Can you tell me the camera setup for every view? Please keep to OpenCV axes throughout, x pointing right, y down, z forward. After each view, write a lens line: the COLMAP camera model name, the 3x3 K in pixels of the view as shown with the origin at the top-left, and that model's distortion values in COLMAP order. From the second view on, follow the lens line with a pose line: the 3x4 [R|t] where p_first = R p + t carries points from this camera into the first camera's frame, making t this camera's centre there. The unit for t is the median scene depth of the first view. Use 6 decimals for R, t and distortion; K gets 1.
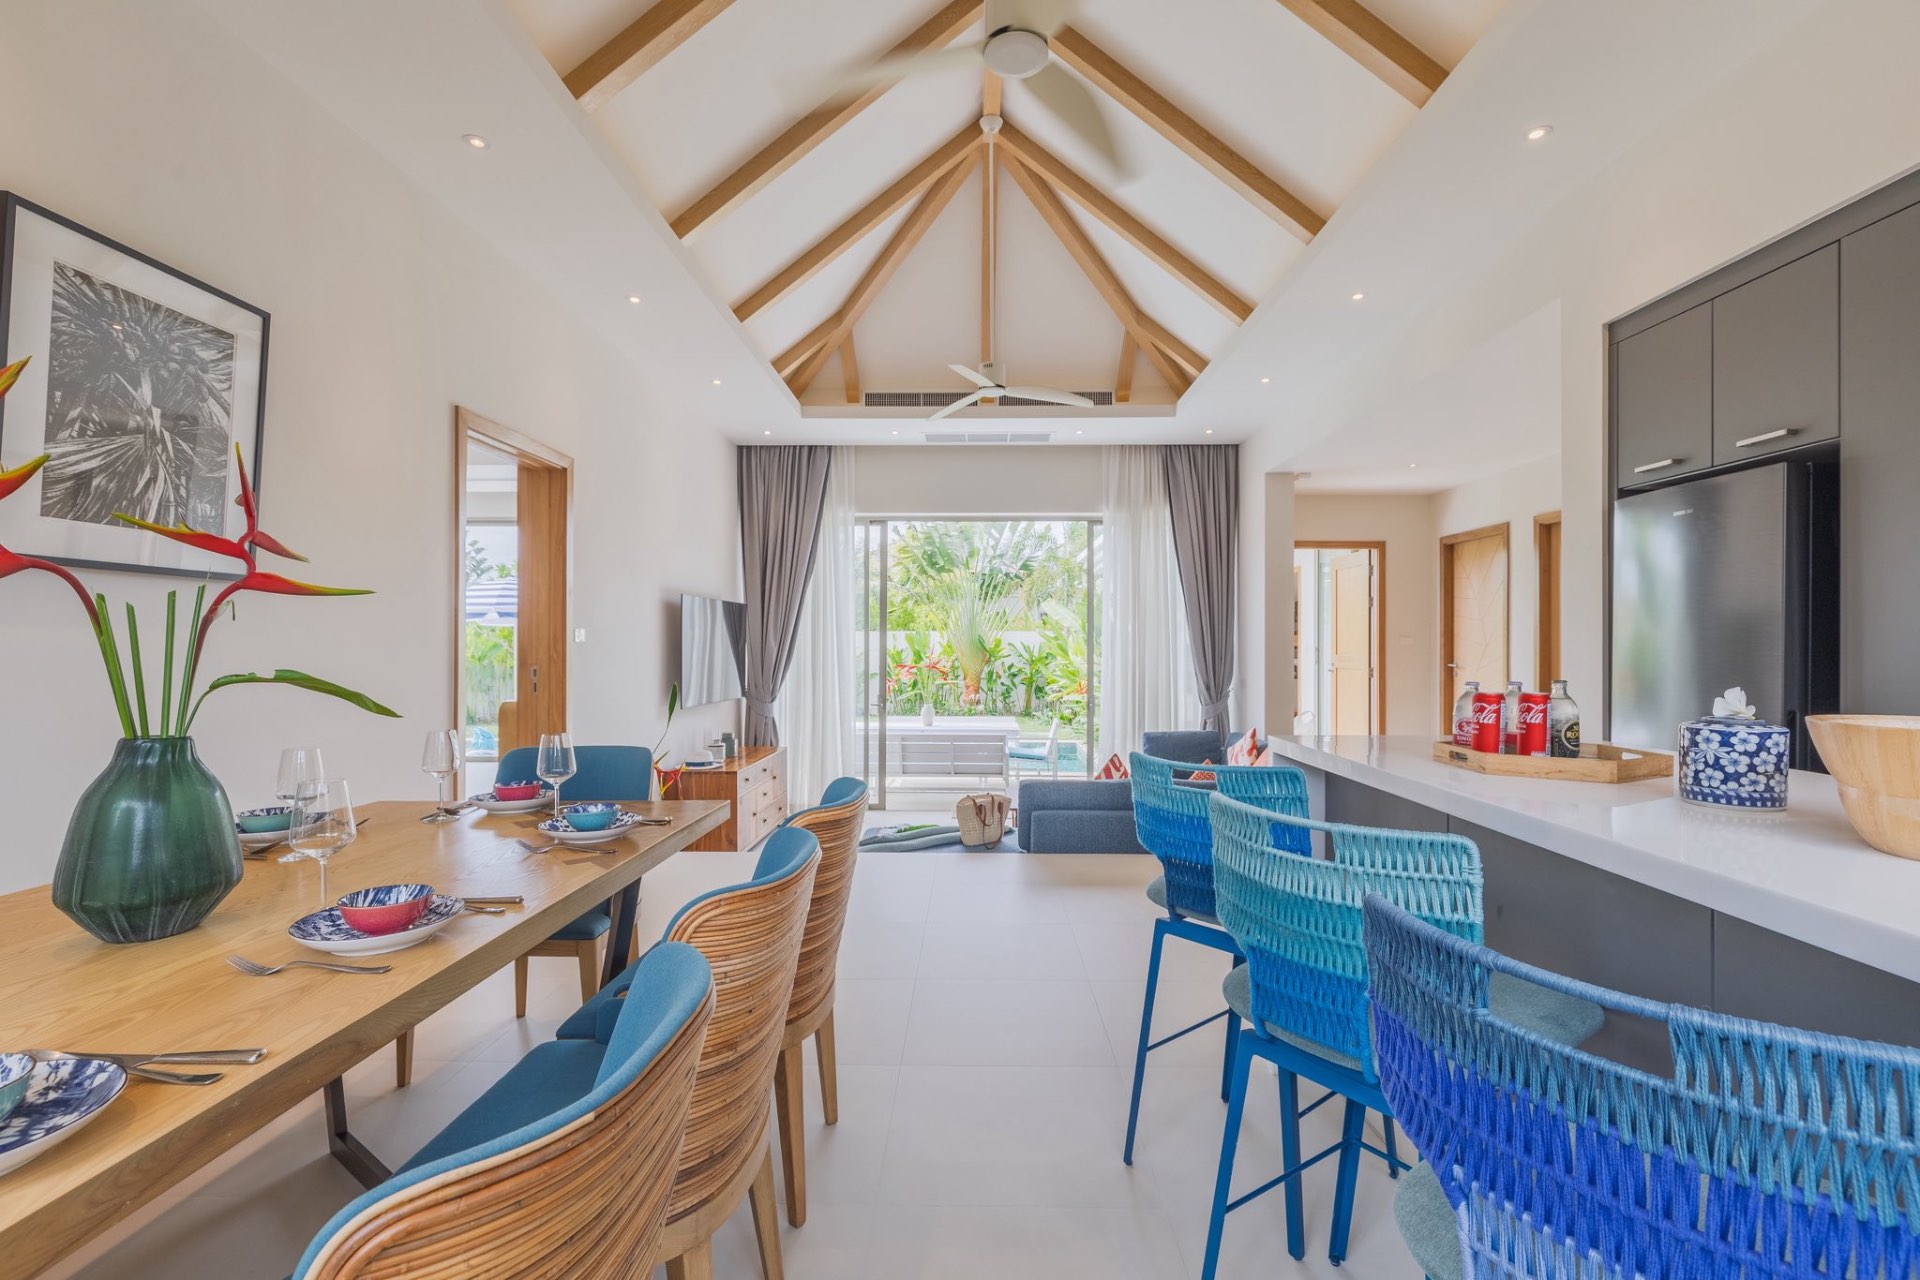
lens RADIAL K [[858.9, 0, 968.6], [0, 858.9, 643.3], [0, 0, 1]] dist [0.000449, -0.000475]
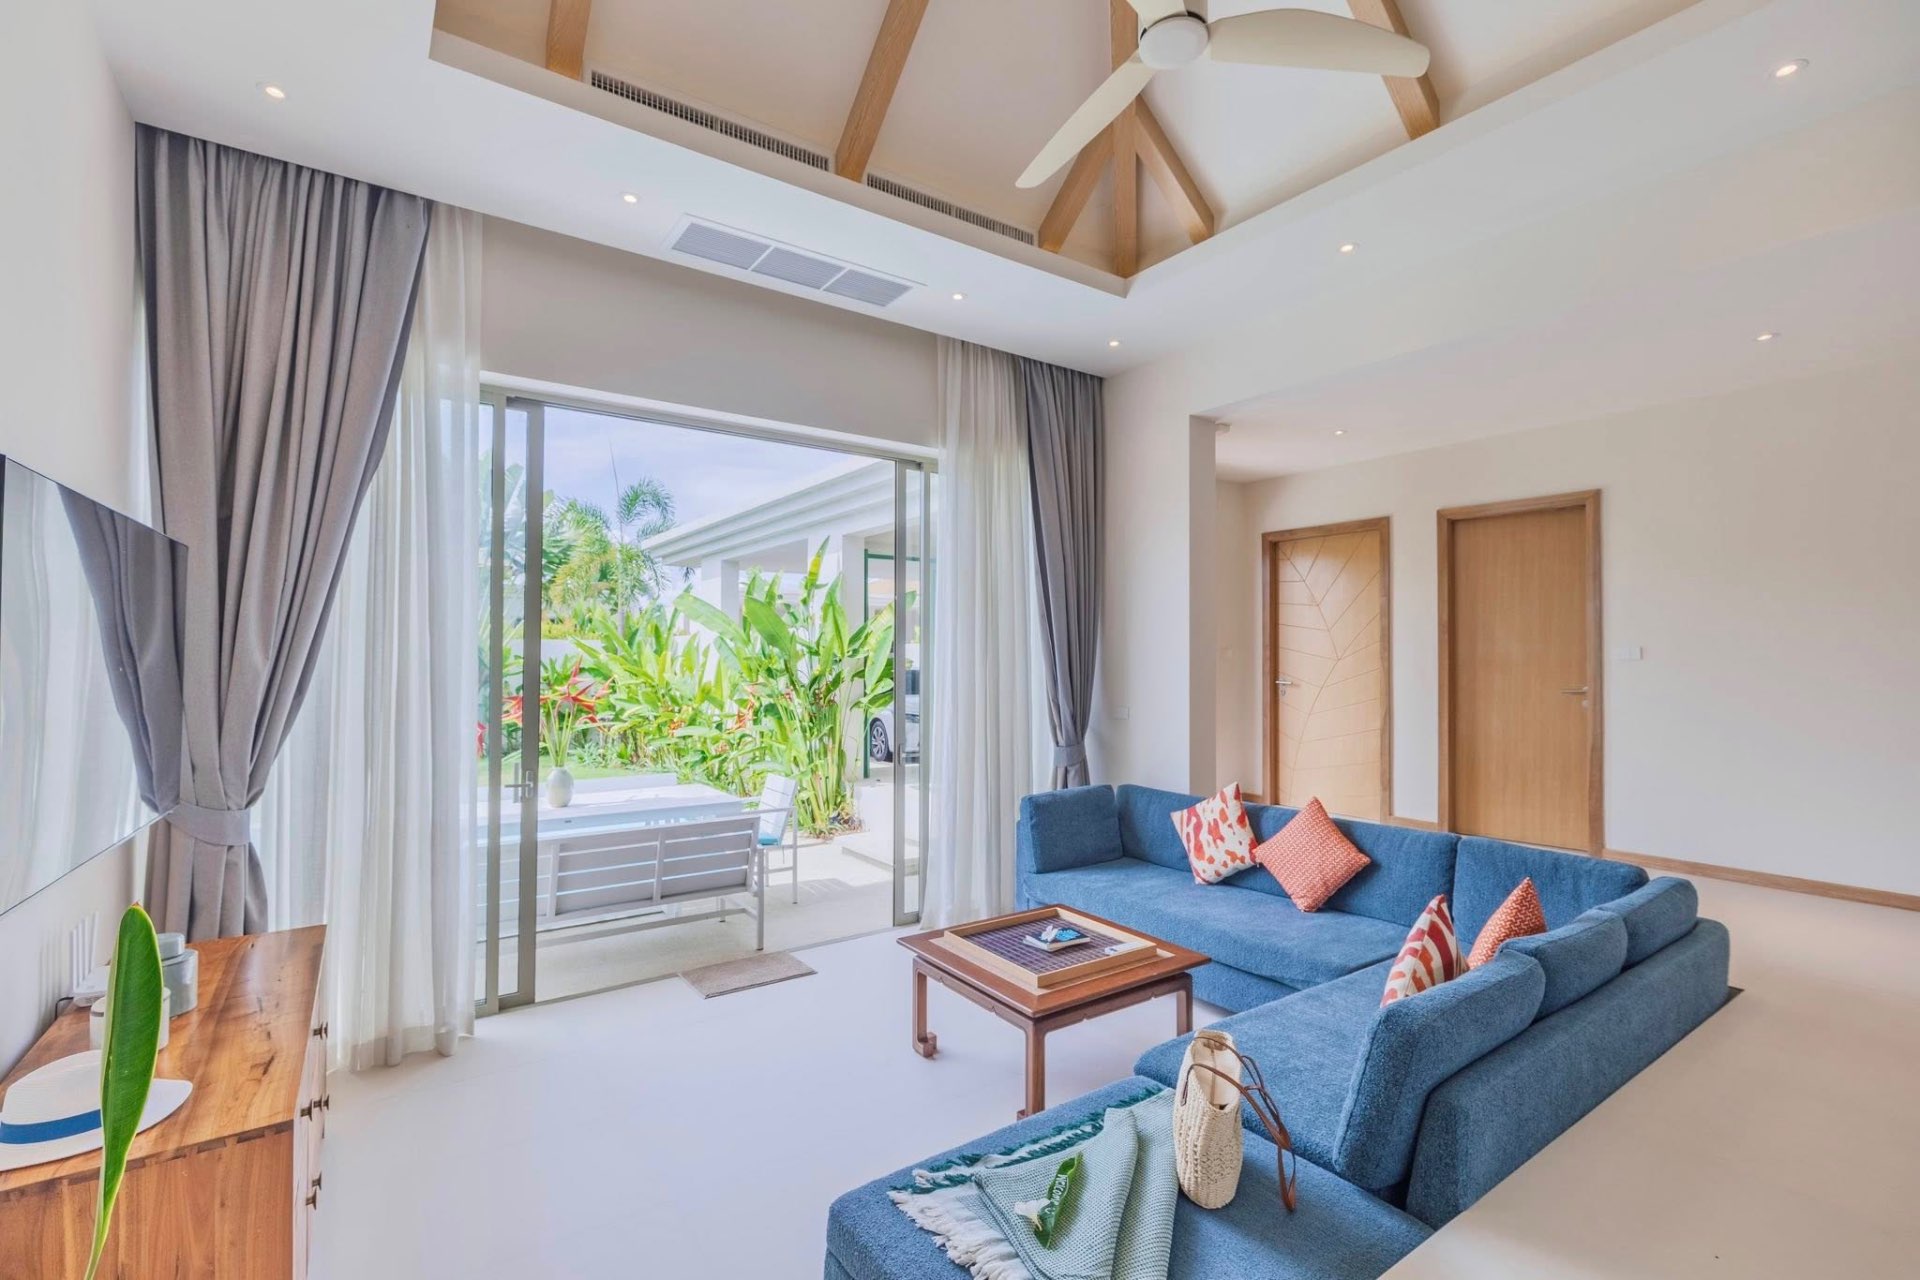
lens RADIAL K [[858.9, 0, 968.6], [0, 858.9, 643.3], [0, 0, 1]] dist [0.000449, -0.000475]
pose [[0.806851, 0.010277, 0.590666, -0.196171], [-0.000078, 0.999851, -0.017290, 0.001758], [-0.590755, 0.013904, 0.806731, 0.490978]]
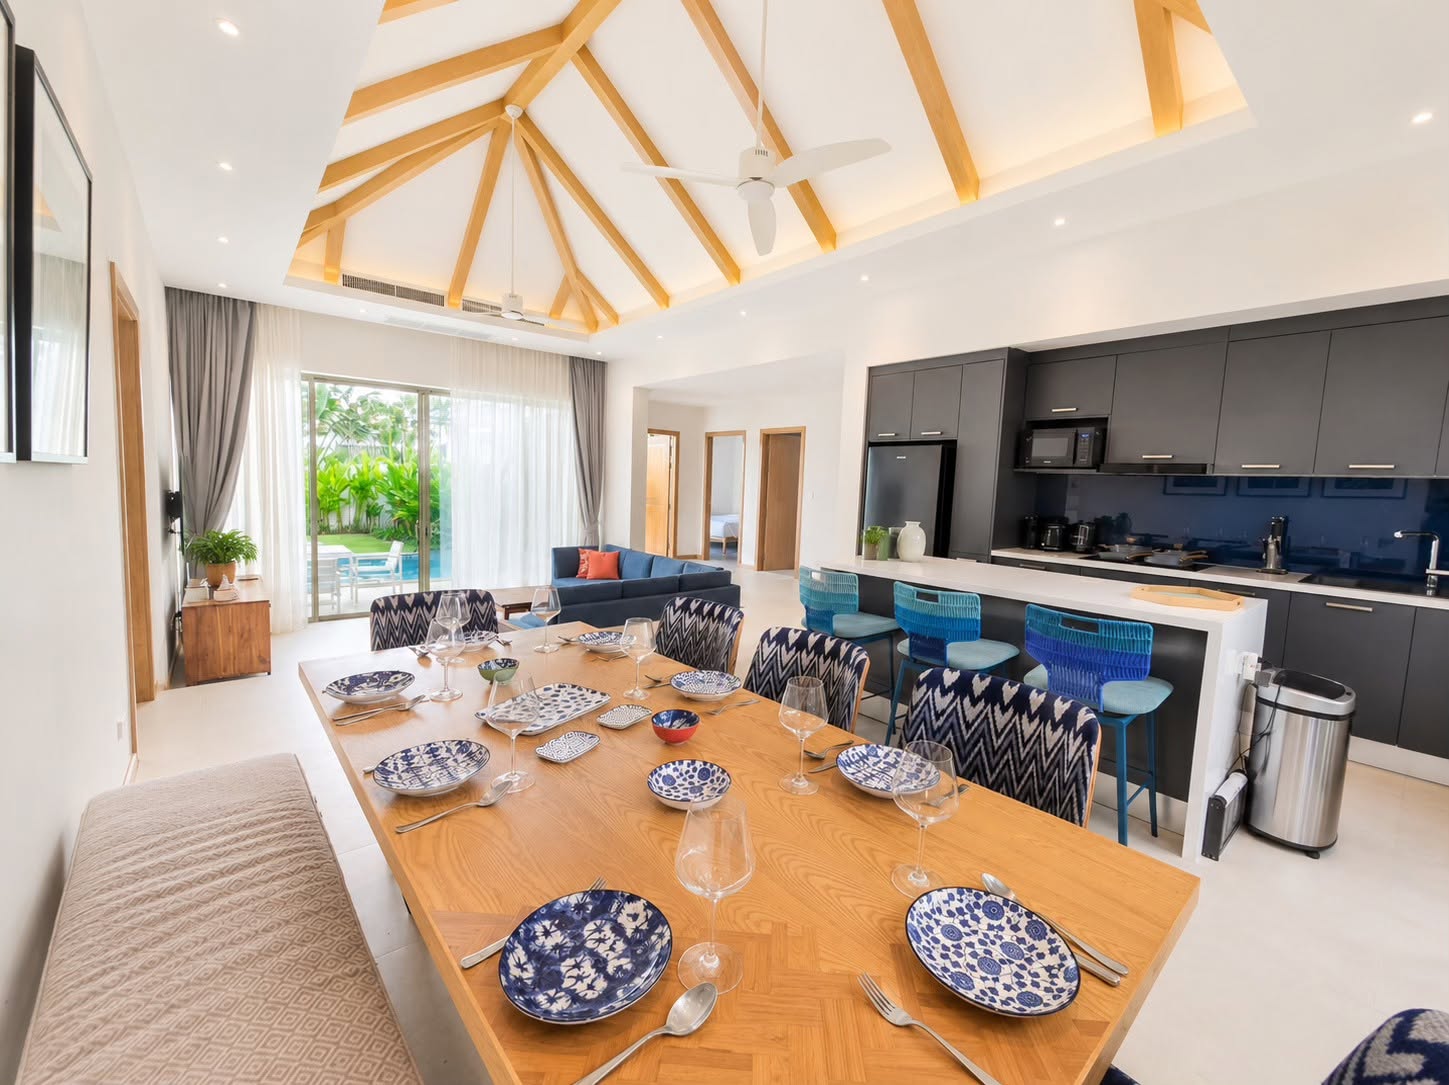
lens RADIAL K [[583.1, 0, 736.6], [0, 583.1, 539.9], [0, 0, 1]] dist [-0.000136, -0.000030]
pose [[0.745559, -0.045128, 0.664910, -0.237985], [-0.030951, 0.994283, 0.102188, -0.025233], [-0.665720, -0.096767, 0.739900, 0.016414]]
